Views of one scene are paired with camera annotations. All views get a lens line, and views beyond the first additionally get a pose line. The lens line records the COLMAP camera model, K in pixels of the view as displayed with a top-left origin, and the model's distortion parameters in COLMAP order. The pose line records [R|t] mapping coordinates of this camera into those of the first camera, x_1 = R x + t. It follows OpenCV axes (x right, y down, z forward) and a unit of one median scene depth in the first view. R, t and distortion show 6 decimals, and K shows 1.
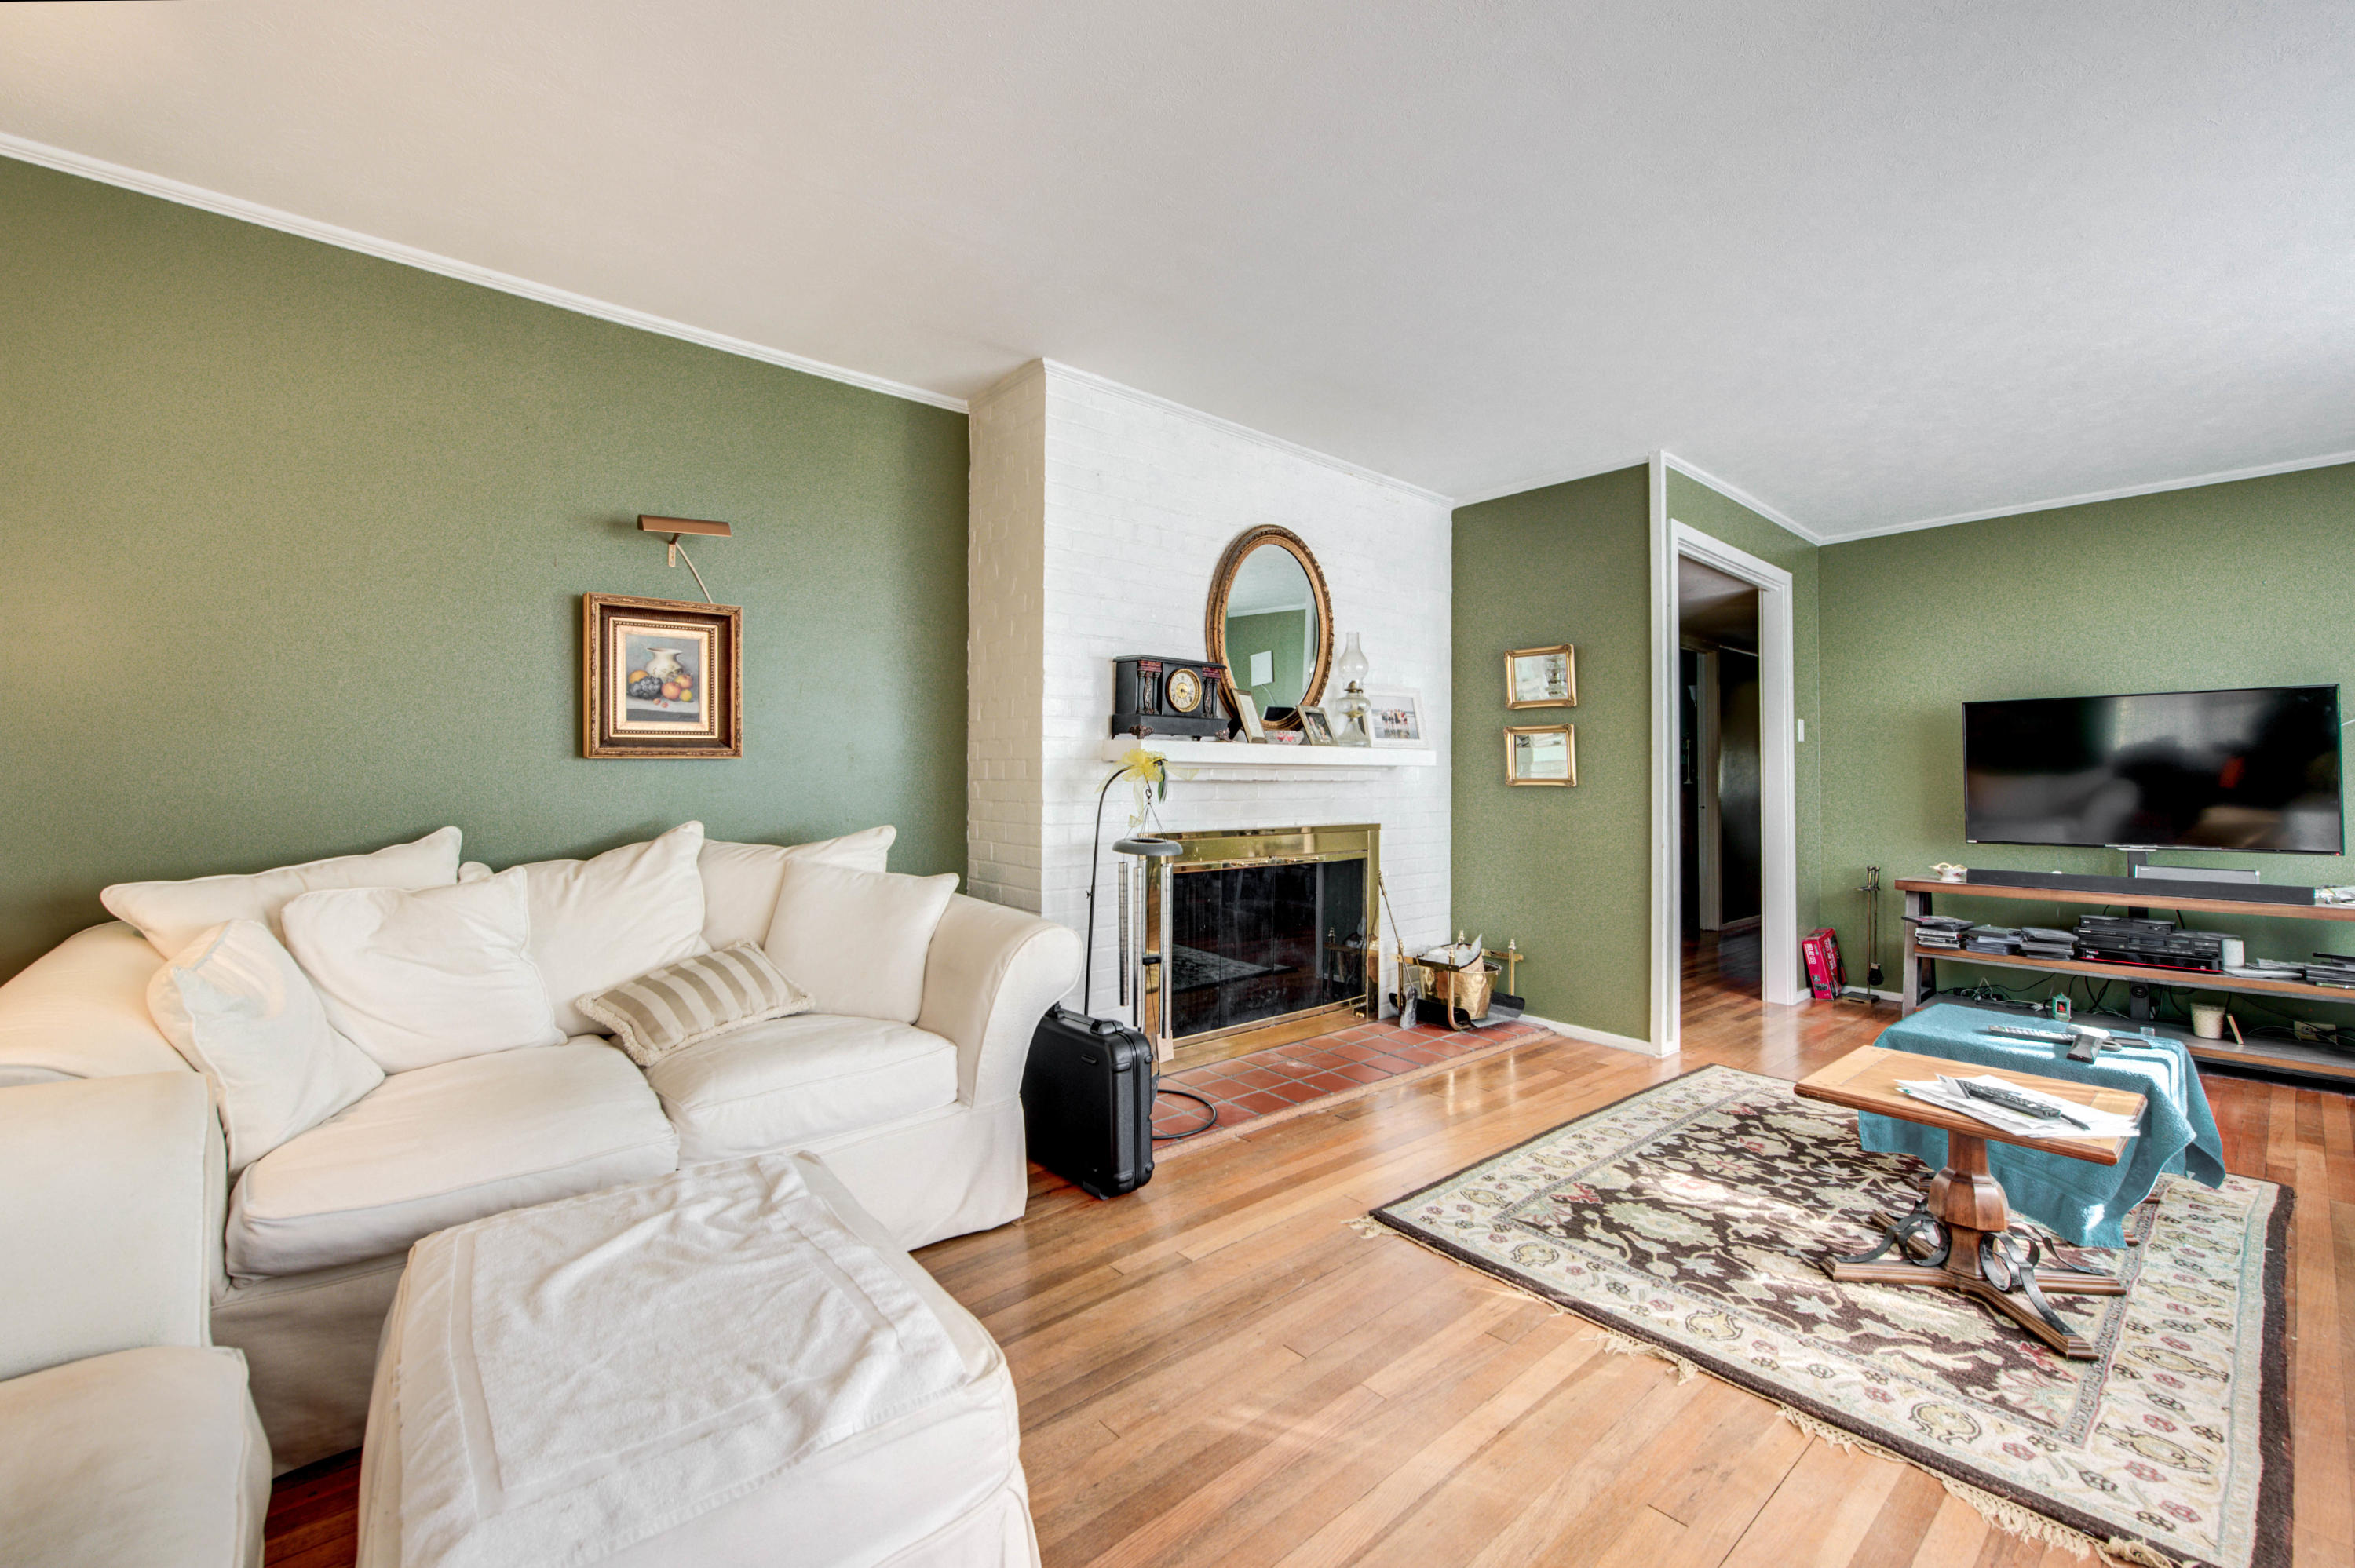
lens RADIAL K [[966.4, 0, 1163.0], [0, 966.4, 771.8], [0, 0, 1]] dist [-0.001885, -0.000343]
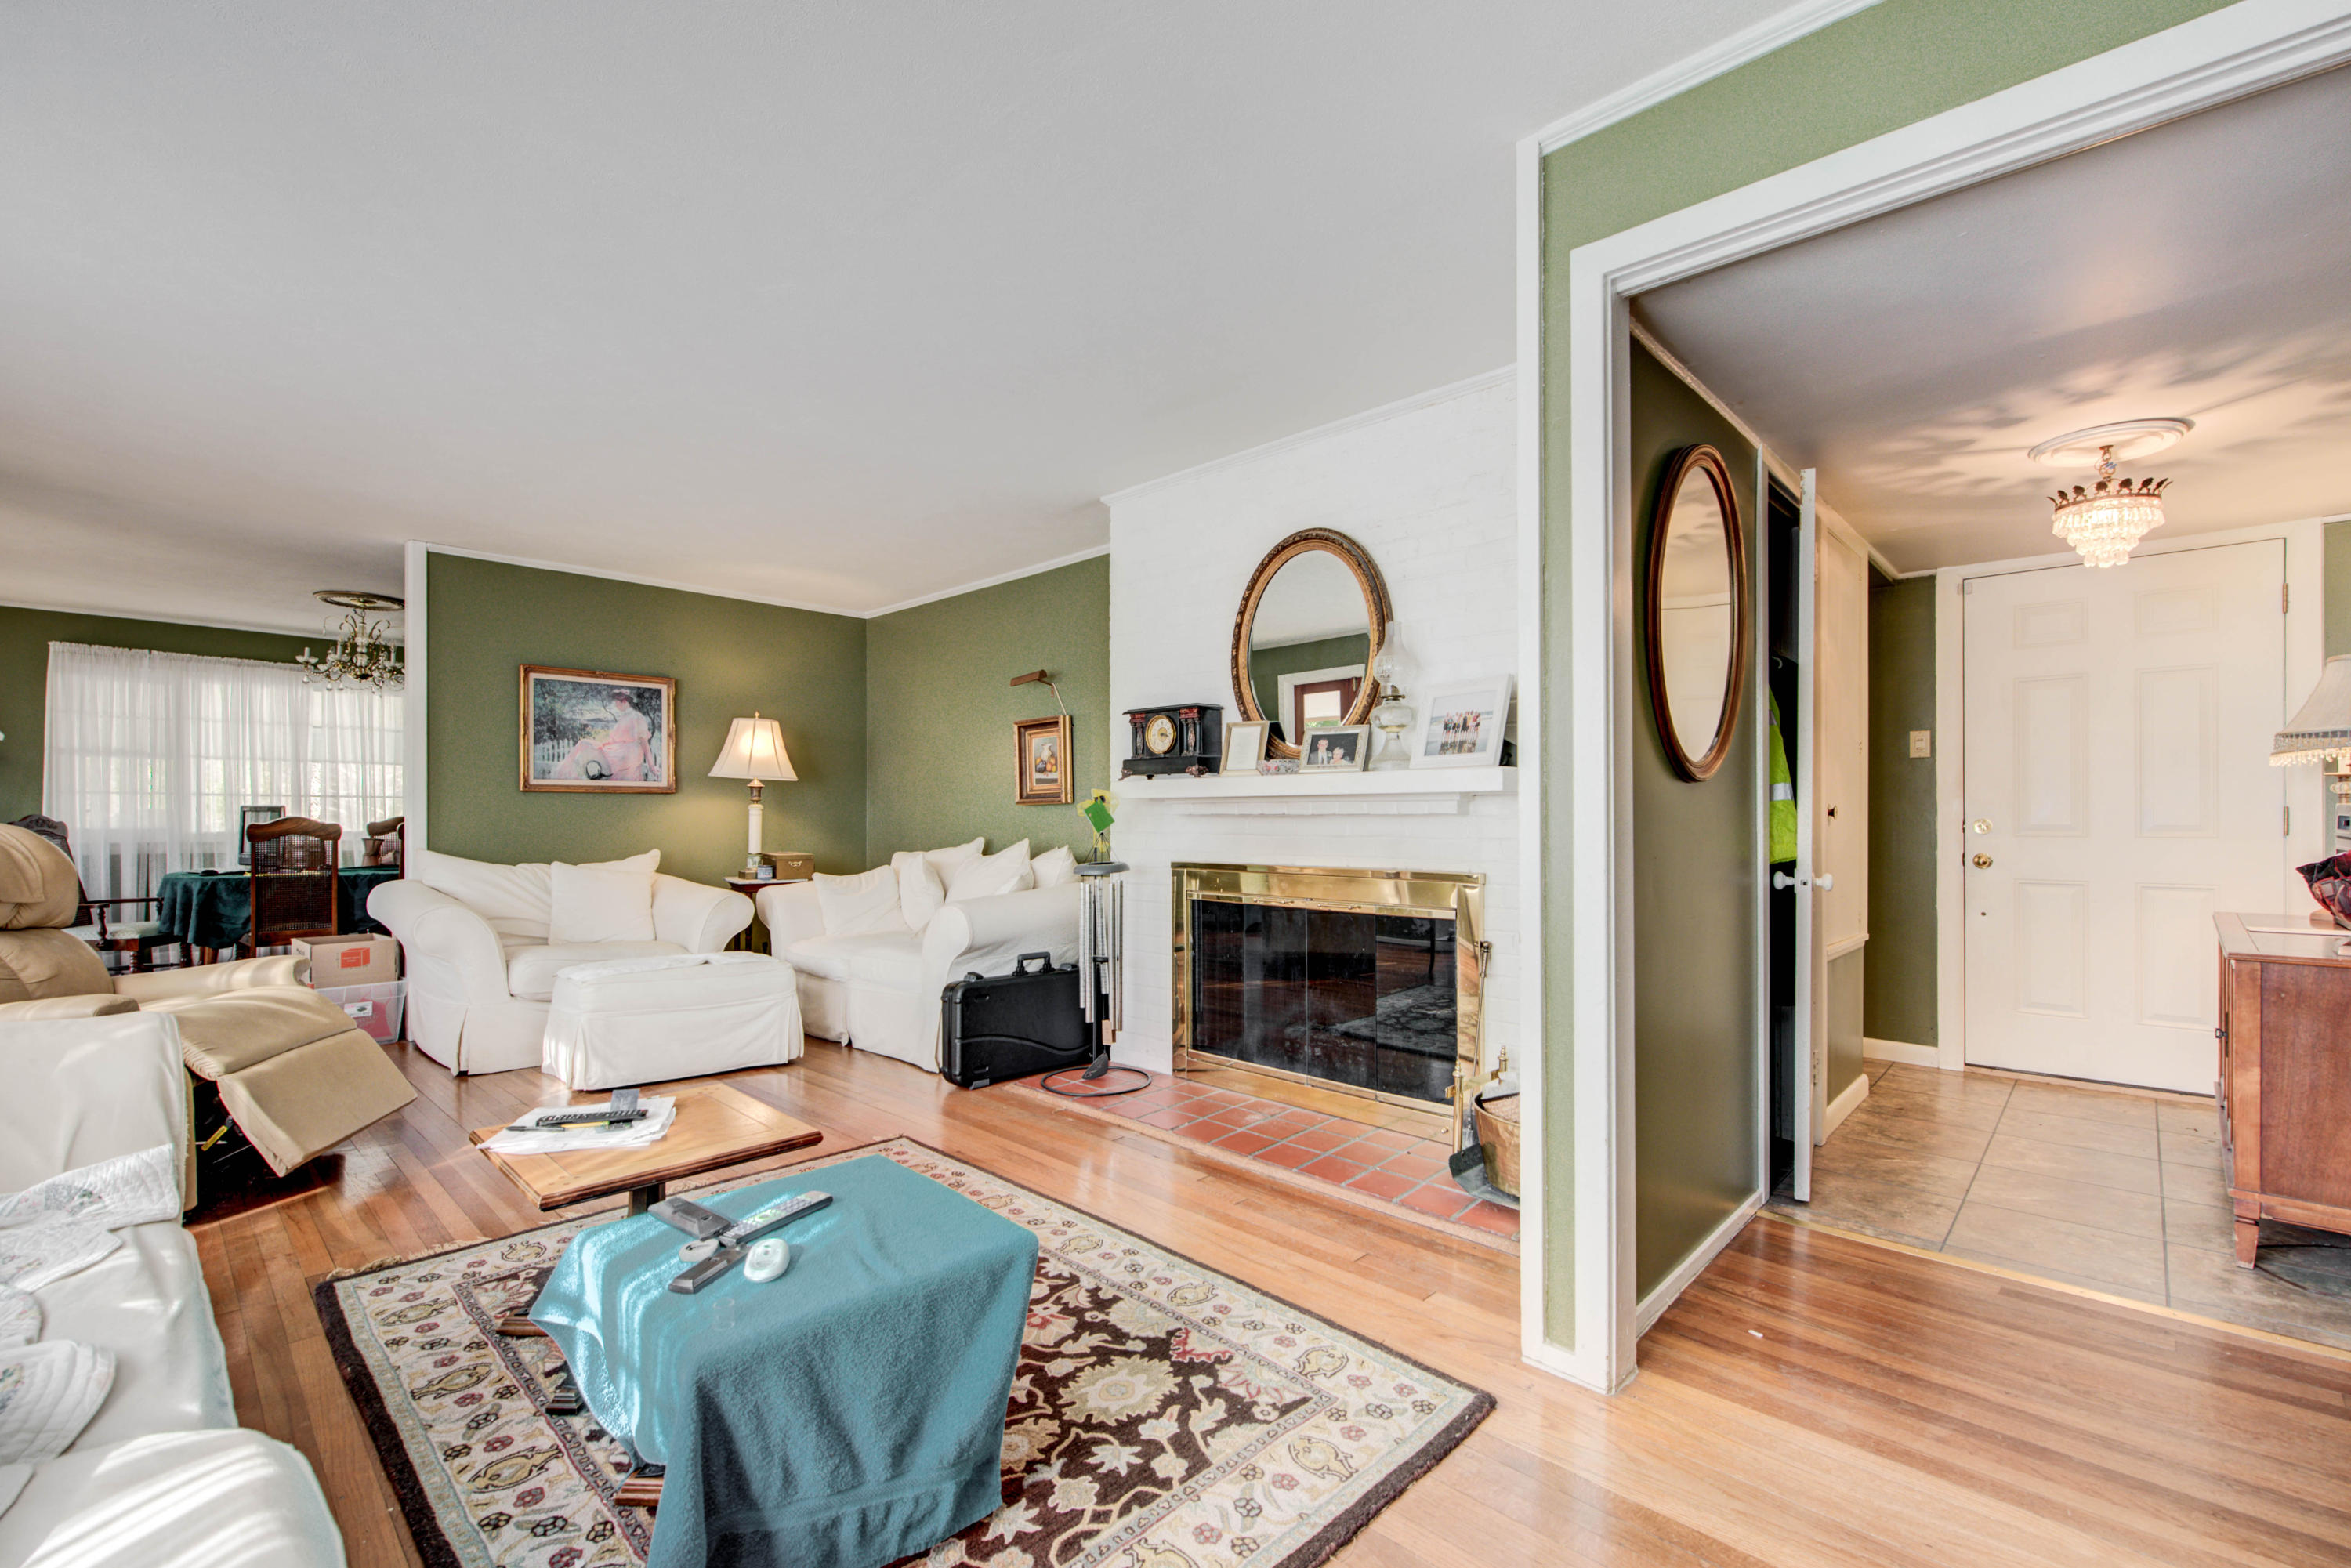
lens RADIAL K [[1005.1, 0, 1184.3], [0, 1005.1, 823.9], [0, 0, 1]] dist [0.001919, -0.000176]
pose [[0.104906, 0.002365, -0.994479, 1.464540], [0.007549, 0.999966, 0.003174, 0.019937], [0.994454, -0.007840, 0.104884, 1.110799]]
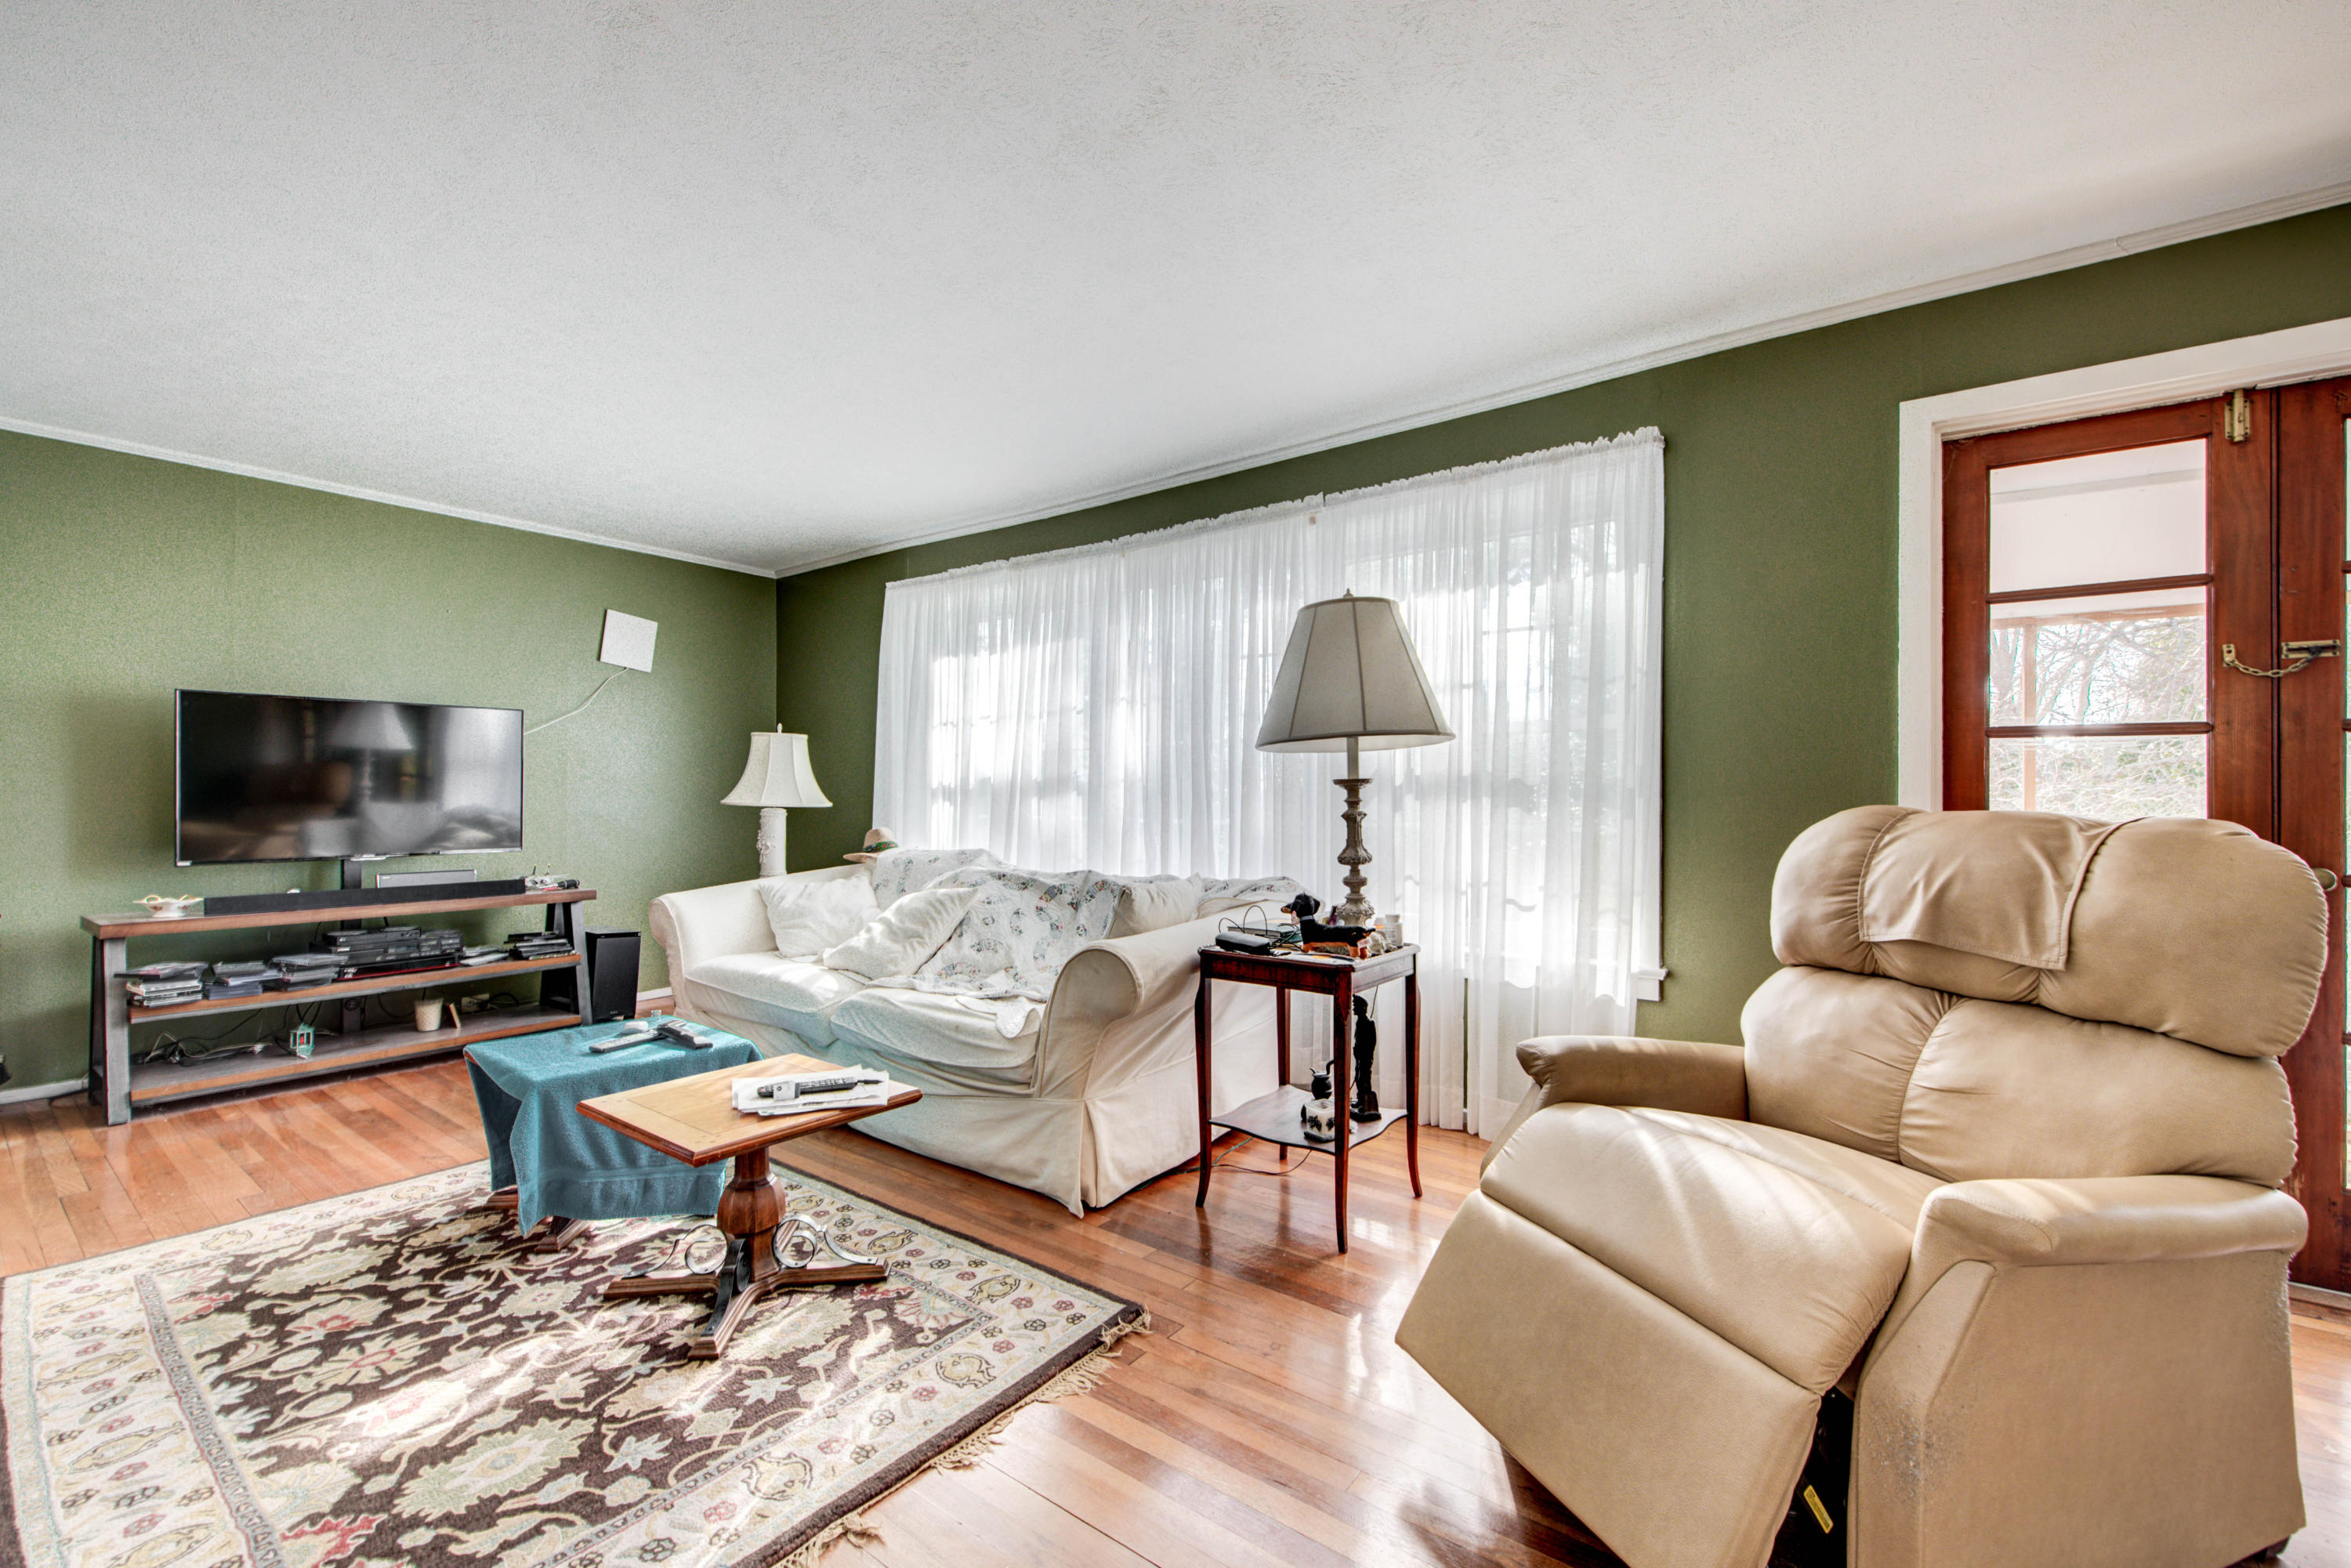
lens RADIAL K [[964.9, 0, 1181.4], [0, 964.9, 789.6], [0, 0, 1]] dist [-0.001885, -0.000343]
pose [[-0.218039, 0.001079, 0.975939, -0.198919], [-0.013165, 0.999905, -0.004047, 0.004446], [-0.975851, -0.013731, -0.218004, 0.610306]]
